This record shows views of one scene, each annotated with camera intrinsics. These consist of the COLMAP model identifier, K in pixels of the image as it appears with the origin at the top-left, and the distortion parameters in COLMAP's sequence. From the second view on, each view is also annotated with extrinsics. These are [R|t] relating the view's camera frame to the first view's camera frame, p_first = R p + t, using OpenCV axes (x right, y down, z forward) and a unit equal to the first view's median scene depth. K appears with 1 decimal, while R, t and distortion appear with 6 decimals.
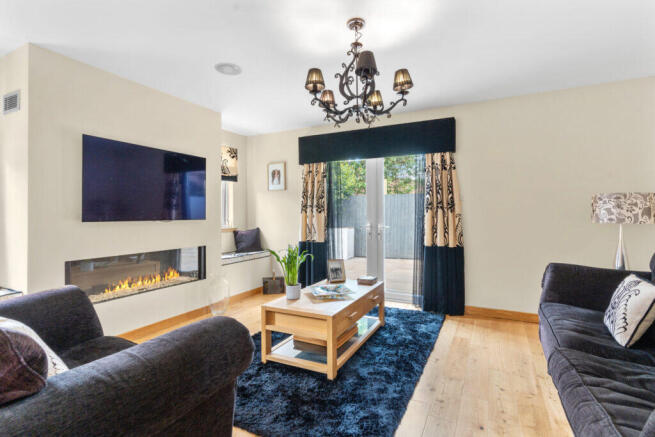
lens RADIAL K [[310.8, 0, 330.1], [0, 310.8, 217.6], [0, 0, 1]] dist [0.000583, 0.000353]
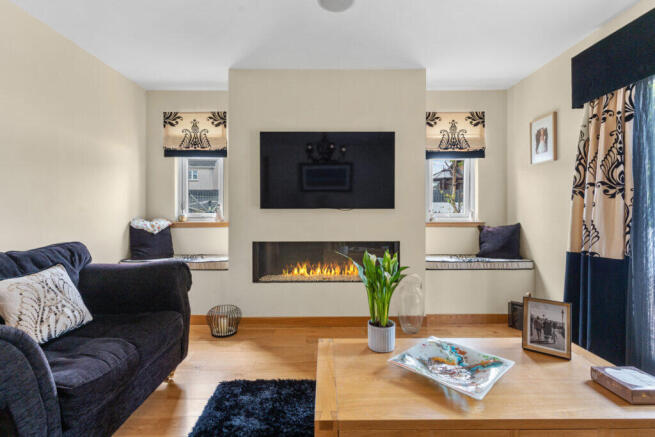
lens RADIAL K [[310.8, 0, 327.2], [0, 310.8, 212.2], [0, 0, 1]] dist [0.000583, 0.000353]
pose [[0.454539, 0.014847, -0.890603, 0.191728], [-0.009463, 0.999885, 0.011839, 0.006069], [0.890677, 0.003046, 0.454627, 0.383873]]
